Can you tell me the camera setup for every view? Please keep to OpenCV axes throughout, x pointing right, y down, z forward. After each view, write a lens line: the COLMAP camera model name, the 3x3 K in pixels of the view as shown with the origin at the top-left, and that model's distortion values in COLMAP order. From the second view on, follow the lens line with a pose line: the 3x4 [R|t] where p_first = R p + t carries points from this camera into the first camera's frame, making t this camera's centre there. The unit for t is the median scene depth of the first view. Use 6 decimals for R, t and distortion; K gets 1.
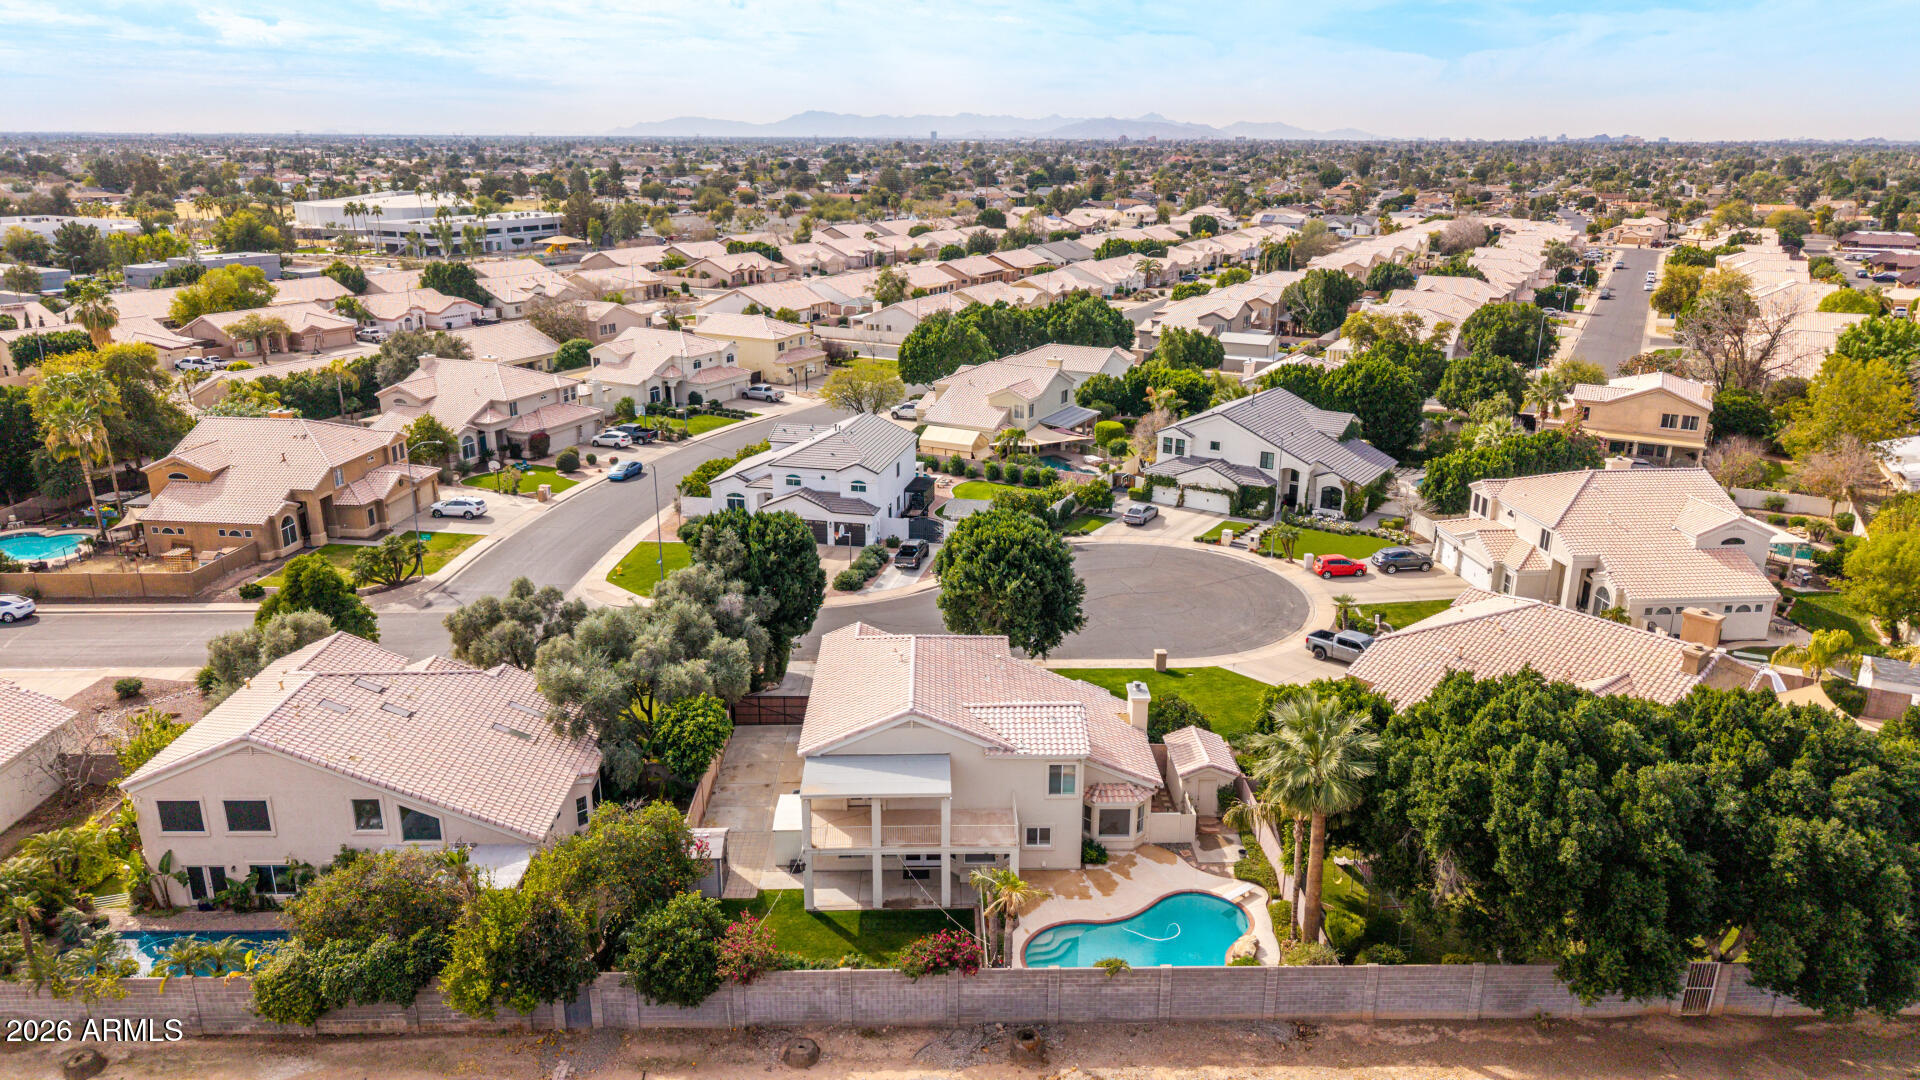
lens RADIAL K [[1281.4, 0, 954.1], [0, 1281.4, 545.8], [0, 0, 1]] dist [0.045978, -0.058413]
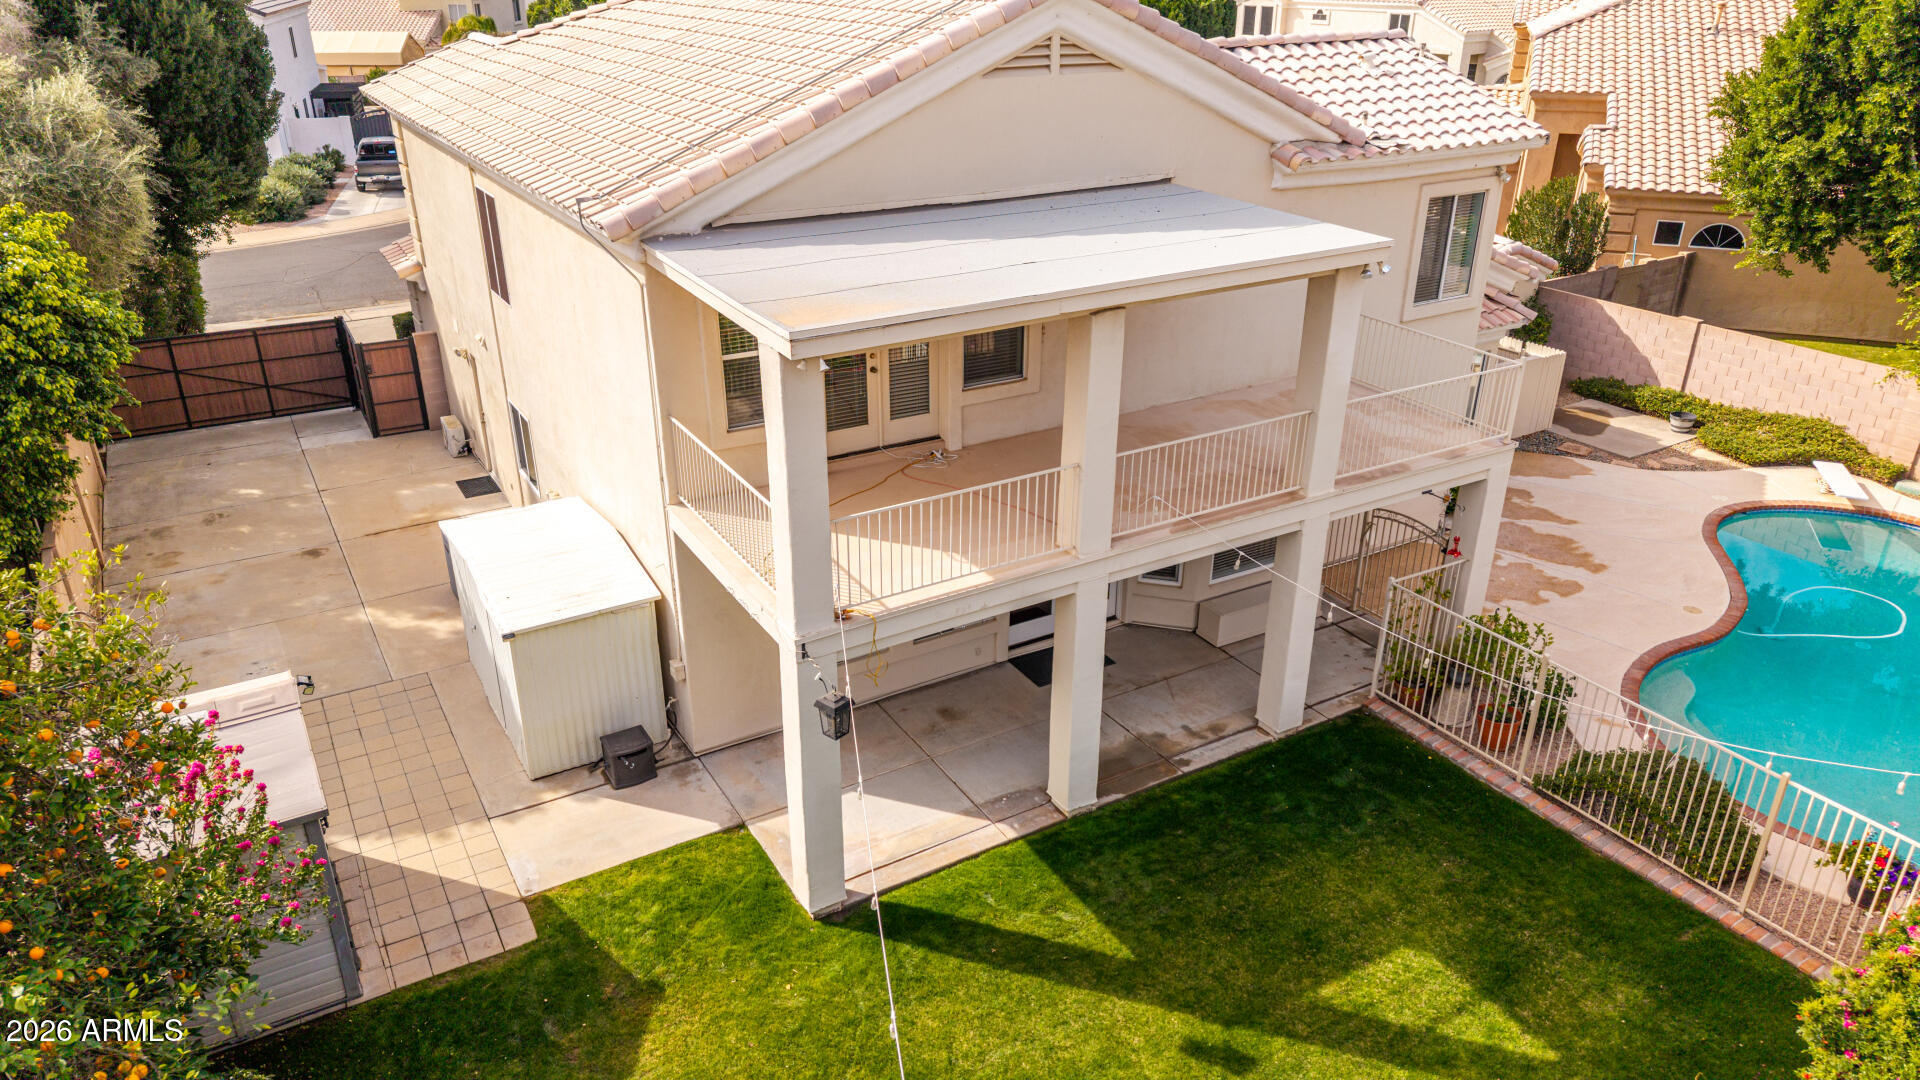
lens RADIAL K [[1281.4, 0, 959.3], [0, 1281.4, 549.3], [0, 0, 1]] dist [0.045978, -0.058413]
pose [[0.867143, -0.209830, 0.451701, -0.088576], [0.151151, 0.975019, 0.162760, 0.094239], [-0.474570, -0.072861, 0.877197, 0.396289]]
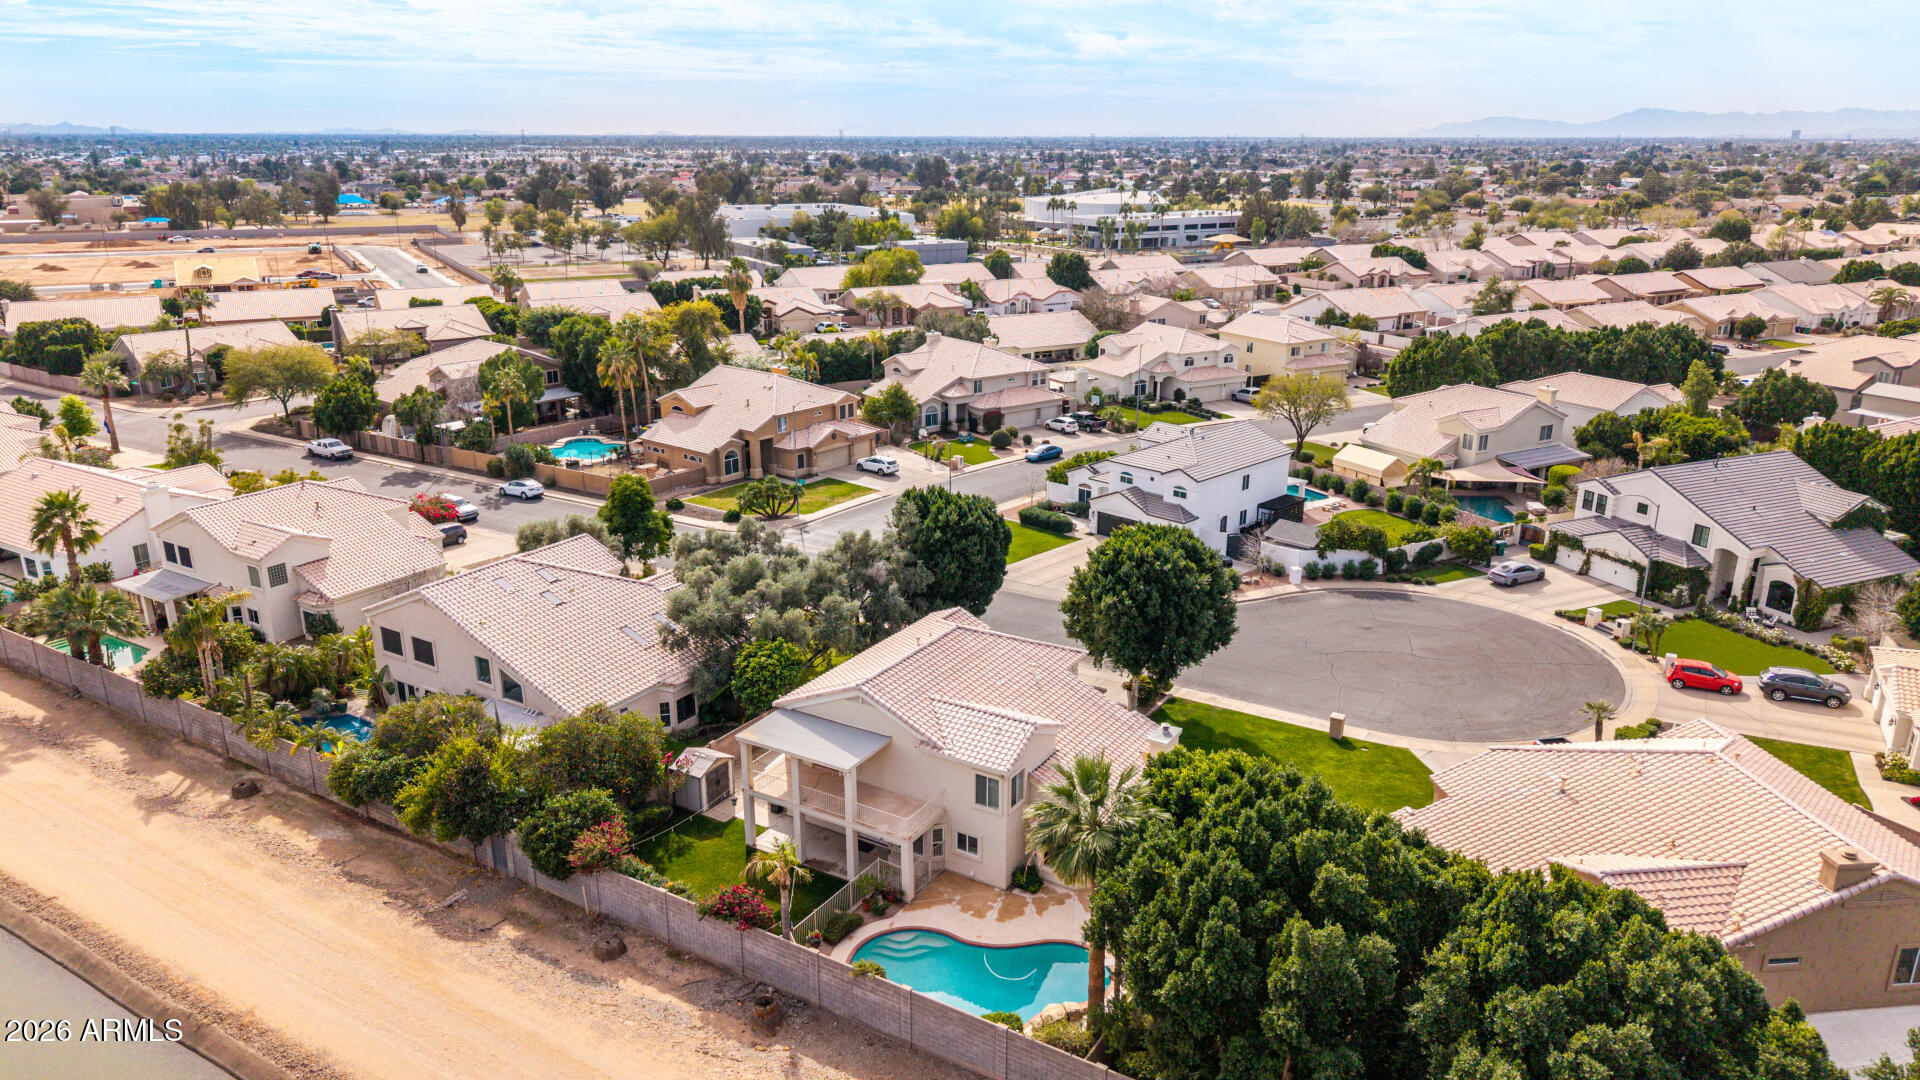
lens RADIAL K [[1281.4, 0, 951.8], [0, 1281.4, 541.3], [0, 0, 1]] dist [0.045978, -0.058413]
pose [[0.839002, 0.160387, -0.519953, 0.273209], [-0.162594, 0.985810, 0.041723, -0.021012], [0.519267, 0.049536, 0.853175, 0.075018]]
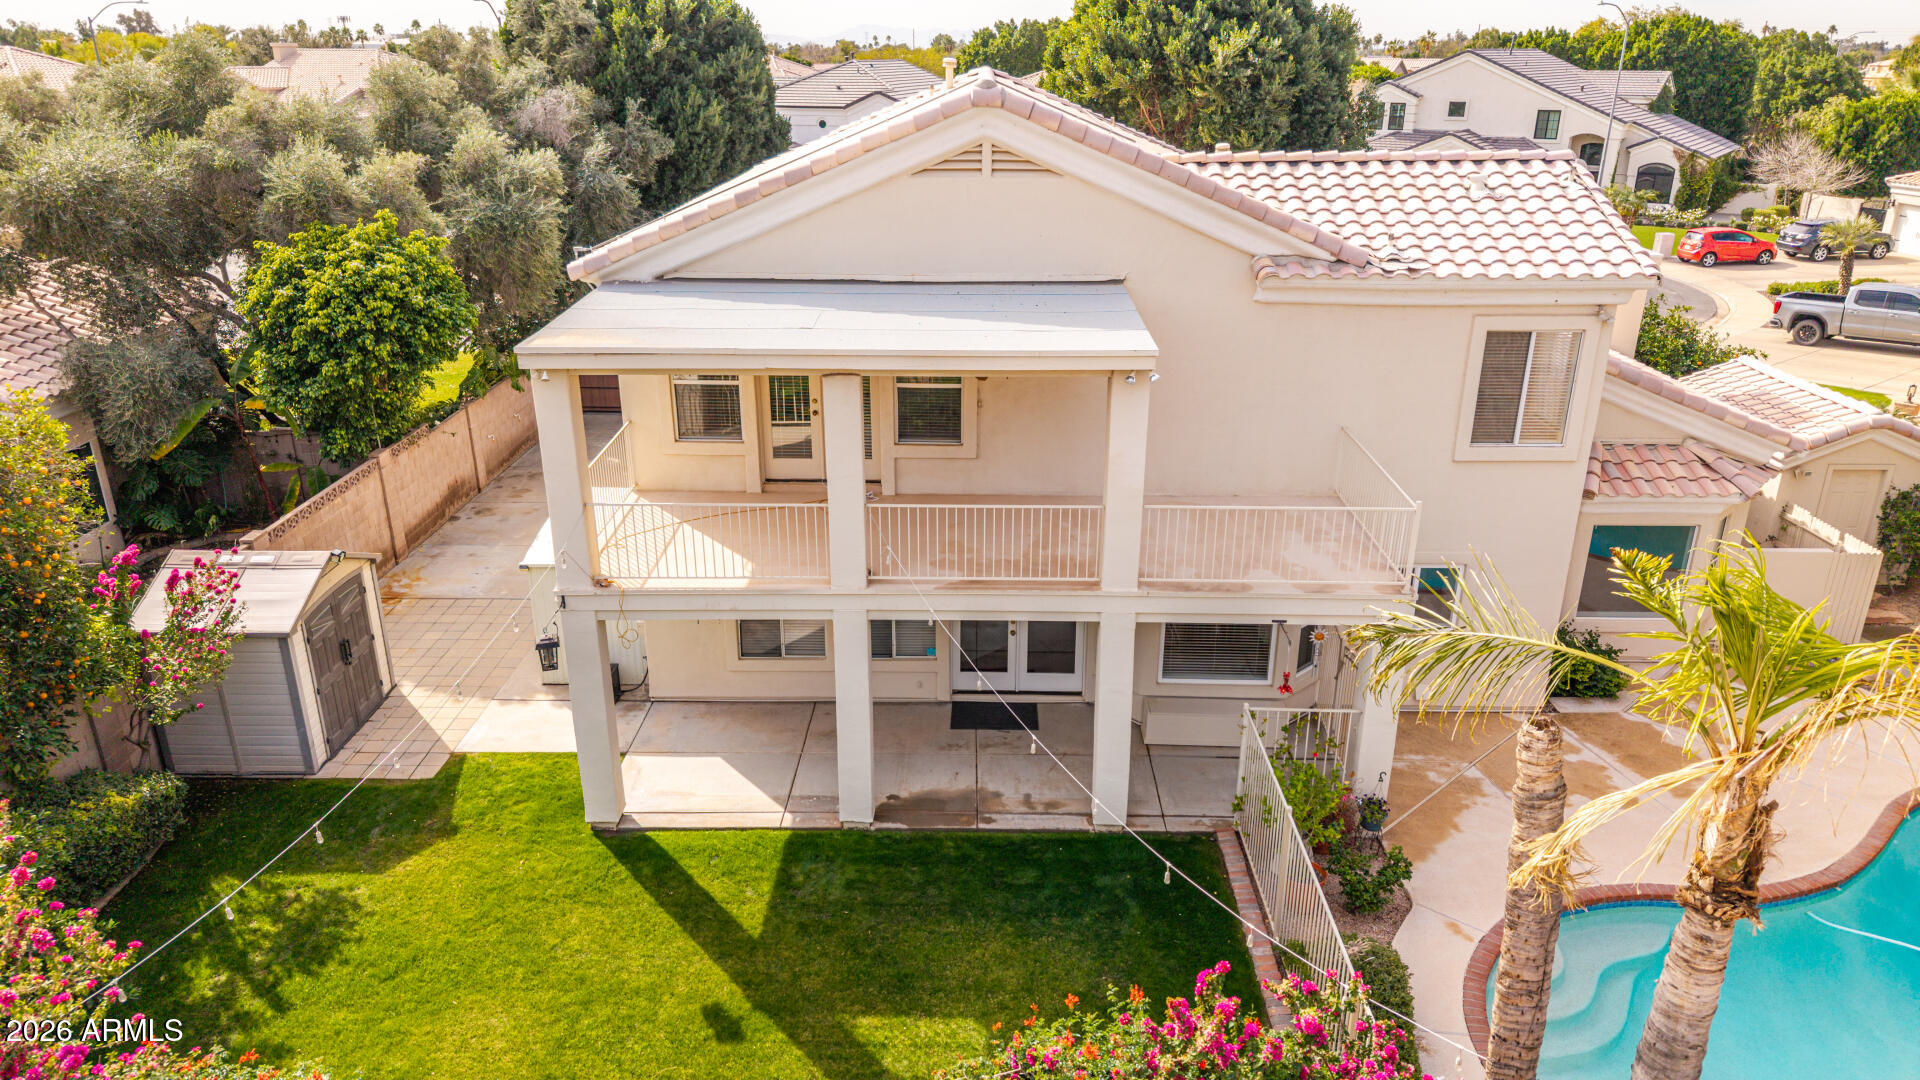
lens RADIAL K [[1281.4, 0, 958.1], [0, 1281.4, 550.0], [0, 0, 1]] dist [0.045978, -0.058413]
pose [[0.999328, 0.012271, -0.034532, -0.014382], [-0.010151, 0.998093, 0.060888, 0.102789], [0.035214, -0.060497, 0.997547, 0.363908]]
